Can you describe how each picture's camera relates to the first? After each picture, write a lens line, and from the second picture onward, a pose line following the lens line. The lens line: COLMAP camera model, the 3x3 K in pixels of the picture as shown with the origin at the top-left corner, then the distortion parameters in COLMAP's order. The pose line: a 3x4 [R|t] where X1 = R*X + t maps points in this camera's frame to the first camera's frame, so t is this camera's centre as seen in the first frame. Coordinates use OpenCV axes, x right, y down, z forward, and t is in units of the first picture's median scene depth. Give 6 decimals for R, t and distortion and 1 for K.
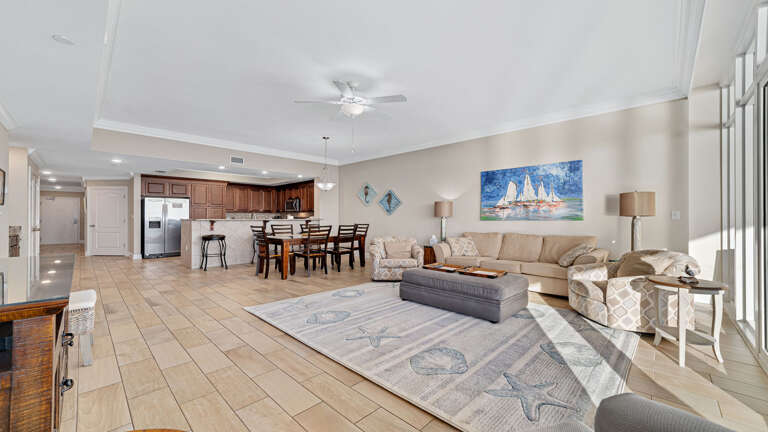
lens RADIAL K [[299.7, 0, 390.7], [0, 299.7, 217.6], [0, 0, 1]] dist [-0.003354, 0.003380]
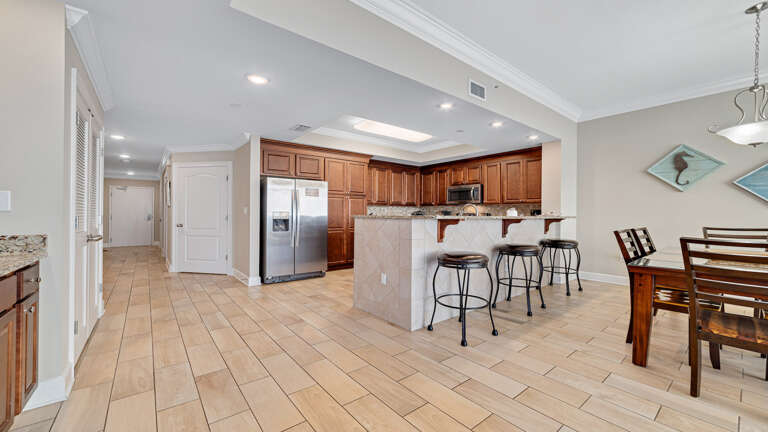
lens RADIAL K [[299.7, 0, 386.5], [0, 299.7, 213.4], [0, 0, 1]] dist [-0.003354, 0.003380]
pose [[0.992569, 0.004465, -0.121603, -0.497424], [-0.004947, 0.999981, -0.003663, 0.002431], [0.121584, 0.004237, 0.992572, 0.435492]]
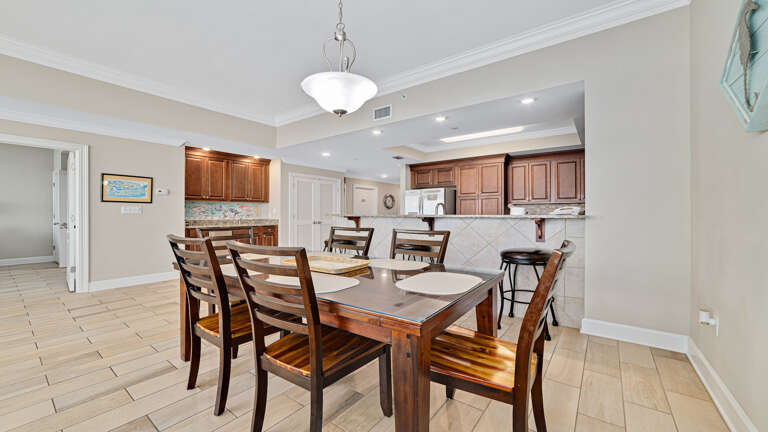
lens RADIAL K [[299.7, 0, 388.8], [0, 299.7, 214.7], [0, 0, 1]] dist [-0.003354, 0.003380]
pose [[0.144502, -0.001135, -0.989504, 0.052327], [0.005715, 0.999984, -0.000313, 0.004883], [0.989488, -0.005610, 0.144506, 0.775409]]
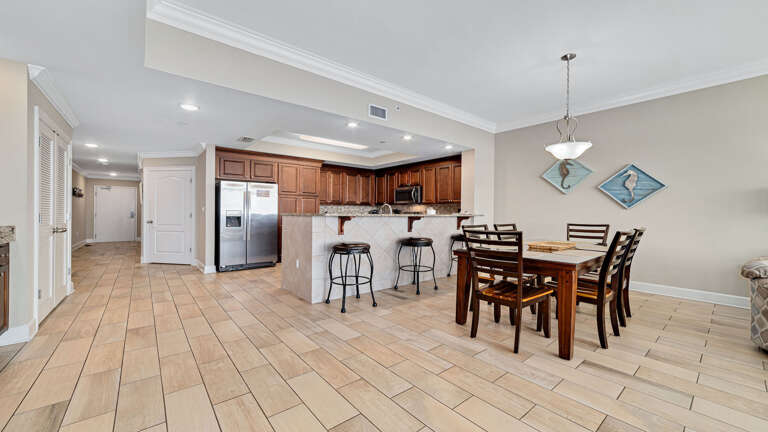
lens RADIAL K [[299.7, 0, 387.8], [0, 299.7, 214.2], [0, 0, 1]] dist [-0.003354, 0.003380]
pose [[0.993586, 0.007938, -0.112797, -0.356032], [-0.007589, 0.999965, 0.003523, 0.002096], [0.112821, -0.002645, 0.993612, 0.359169]]
